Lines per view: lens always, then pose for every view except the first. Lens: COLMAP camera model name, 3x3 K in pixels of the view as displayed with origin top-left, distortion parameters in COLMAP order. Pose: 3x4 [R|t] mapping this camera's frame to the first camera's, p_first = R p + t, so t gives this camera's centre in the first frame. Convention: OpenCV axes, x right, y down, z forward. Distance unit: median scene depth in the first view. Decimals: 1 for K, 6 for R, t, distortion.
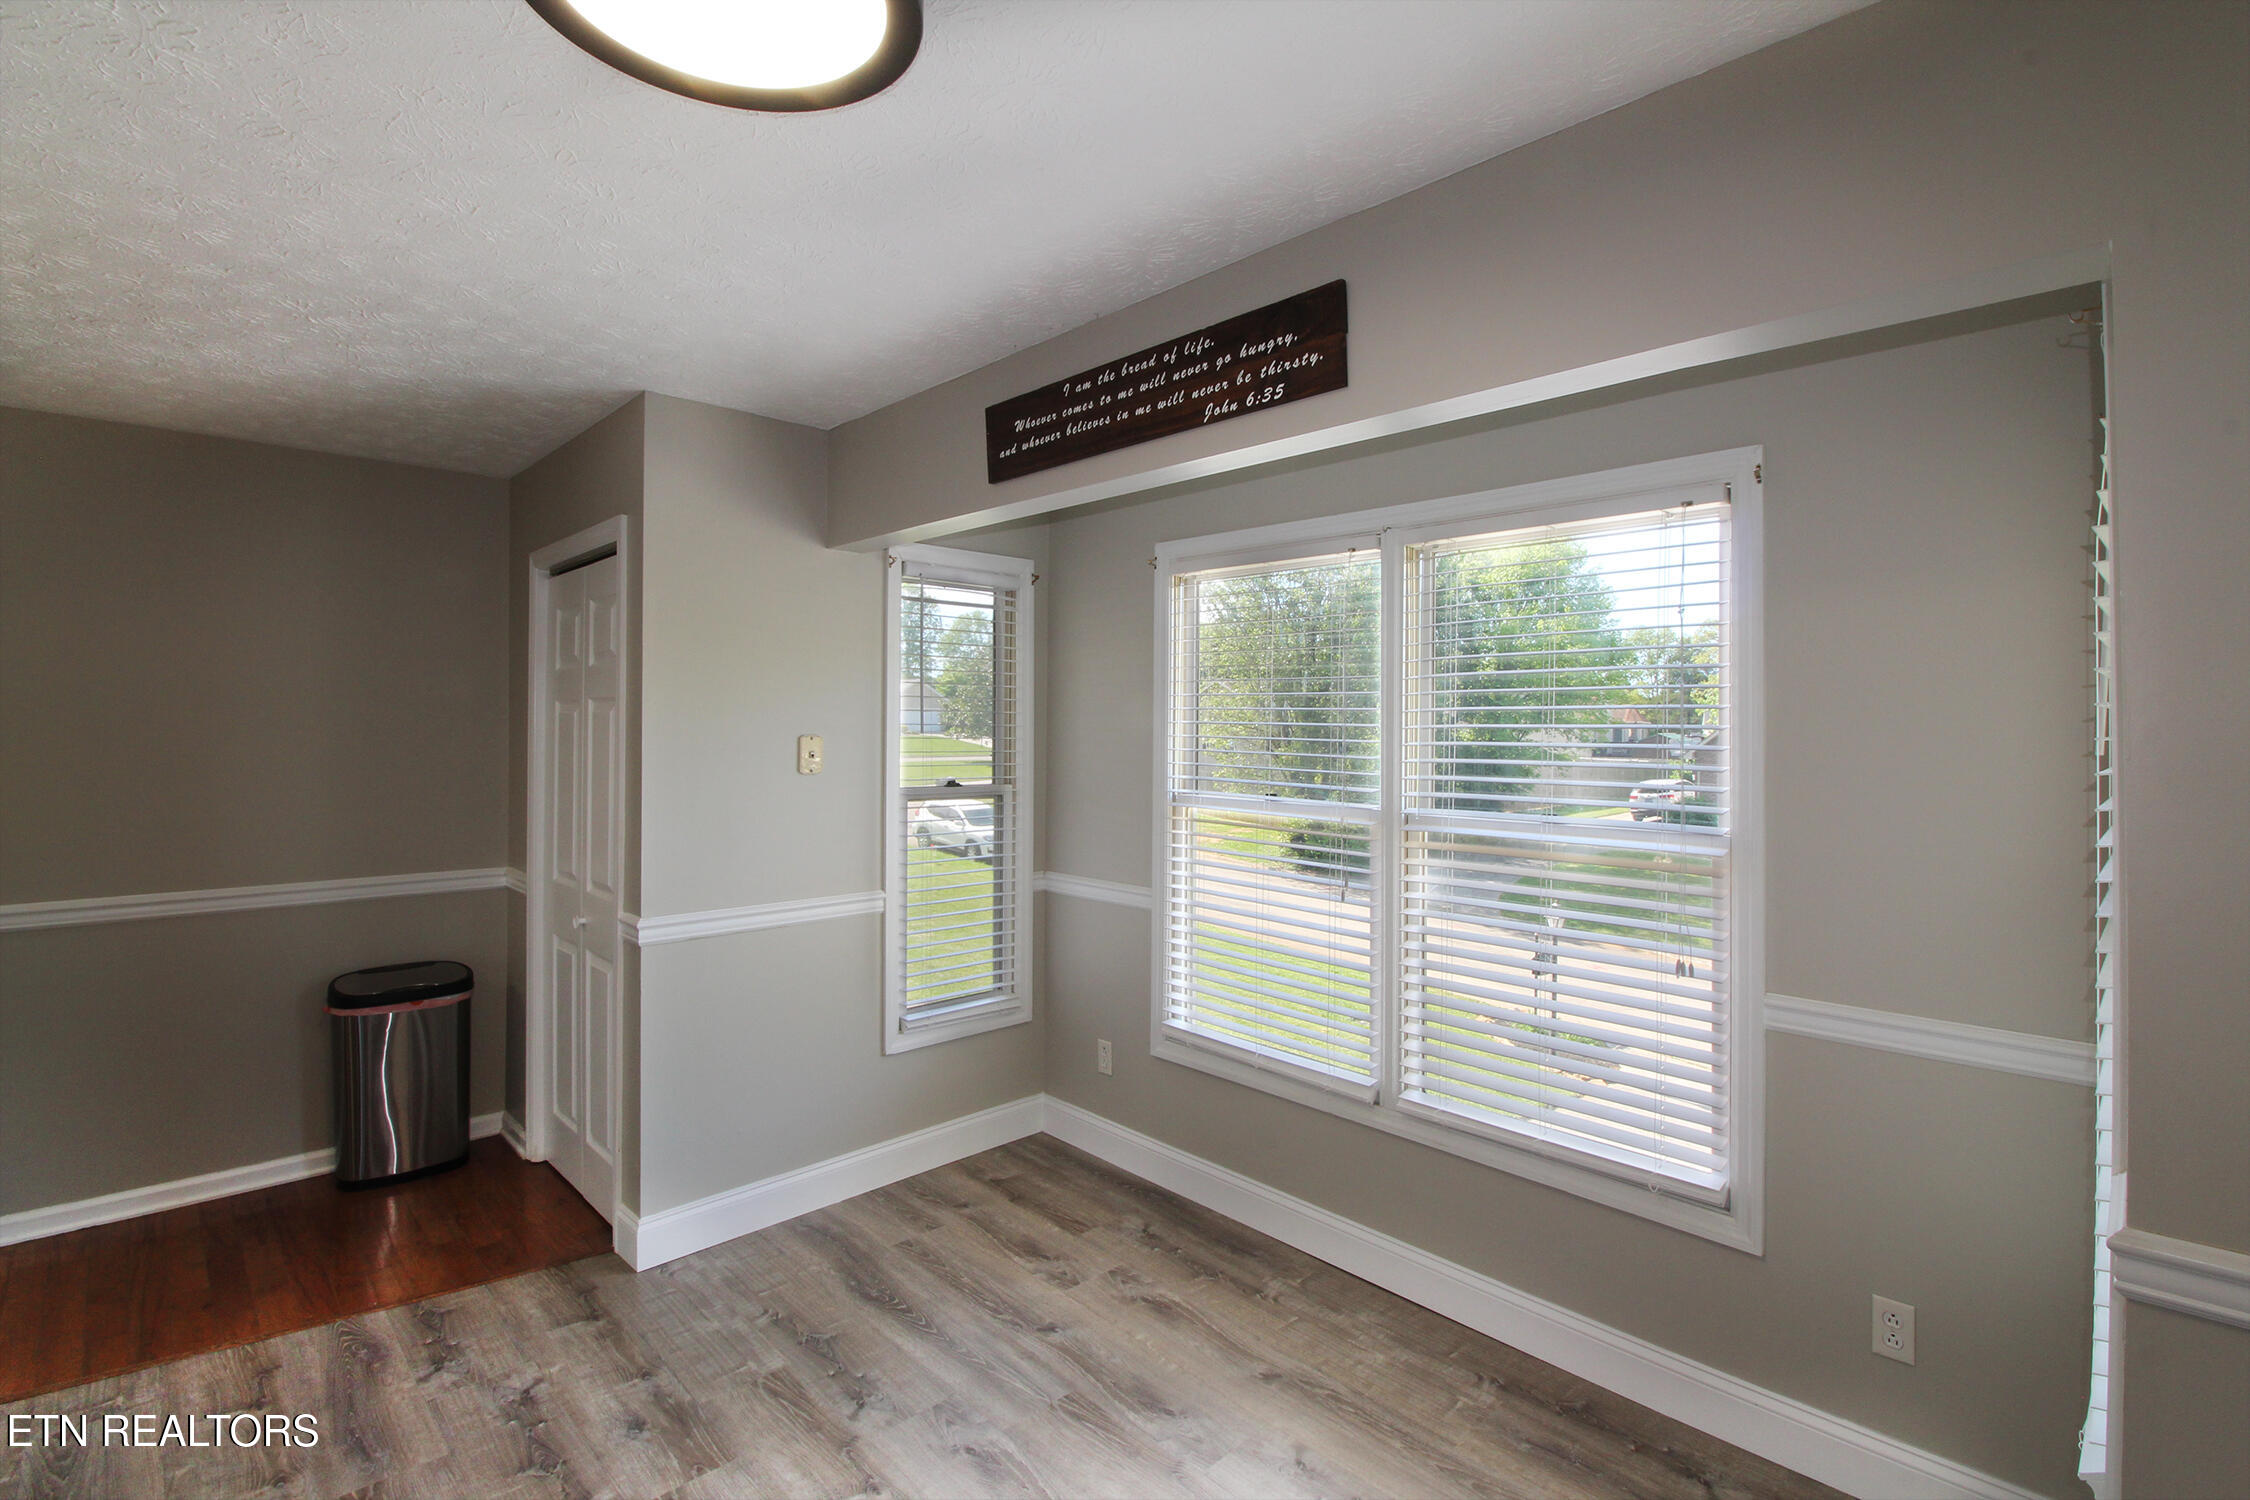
lens RADIAL K [[1056.1, 0, 1121.5], [0, 1056.1, 742.3], [0, 0, 1]] dist [-0.001560, -0.012478]
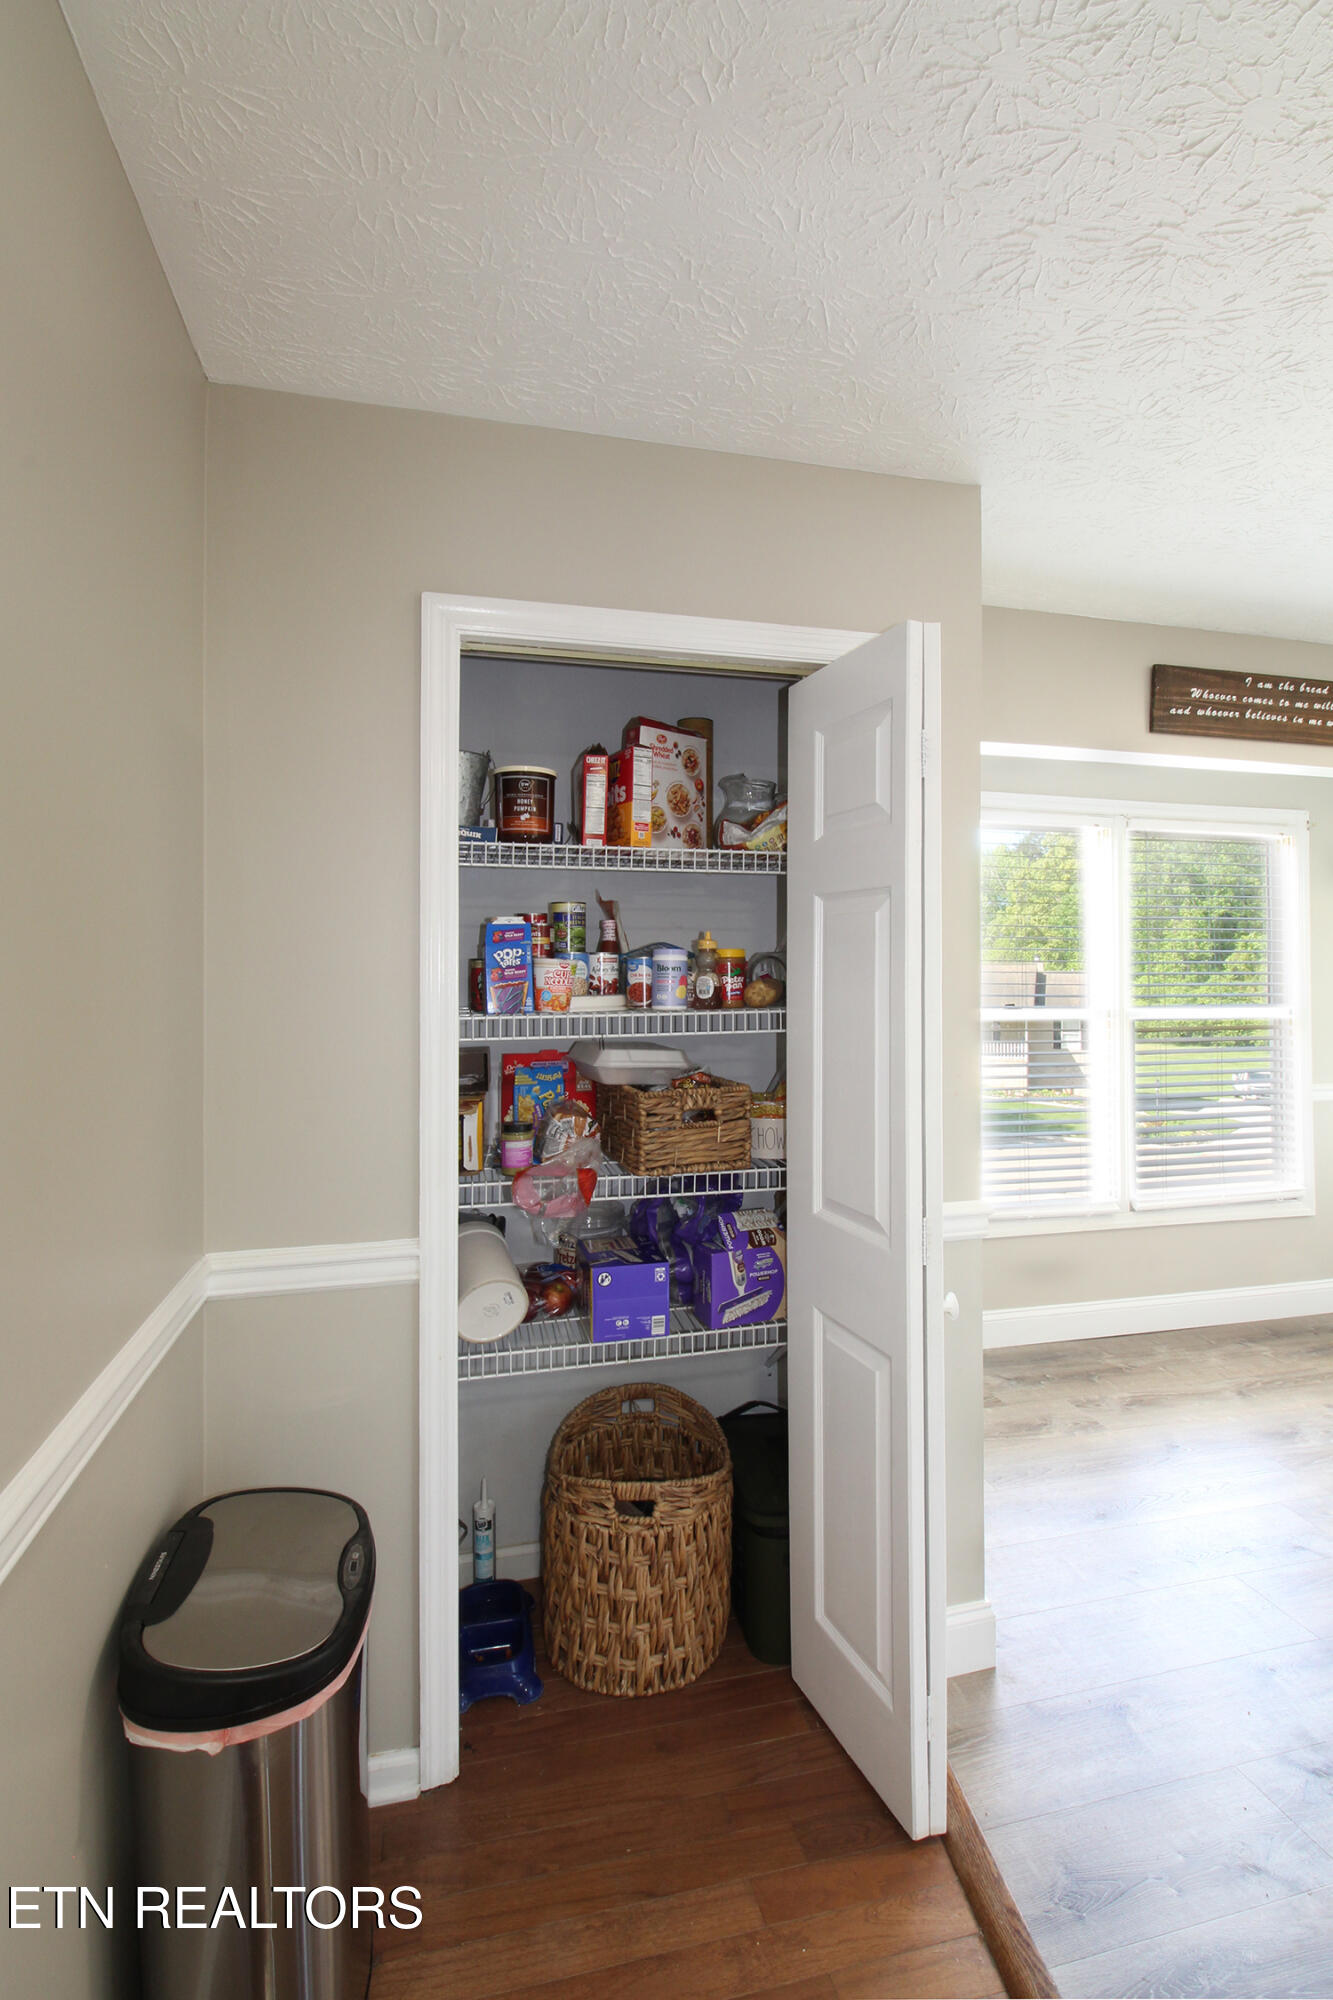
lens RADIAL K [[938.7, 0, 664.7], [0, 938.7, 982.6], [0, 0, 1]] dist [-0.001560, -0.012478]
pose [[0.499417, -0.021188, 0.866103, -1.397003], [0.010974, 0.999775, 0.018130, -0.002462], [-0.866292, 0.000450, 0.499537, 1.062566]]
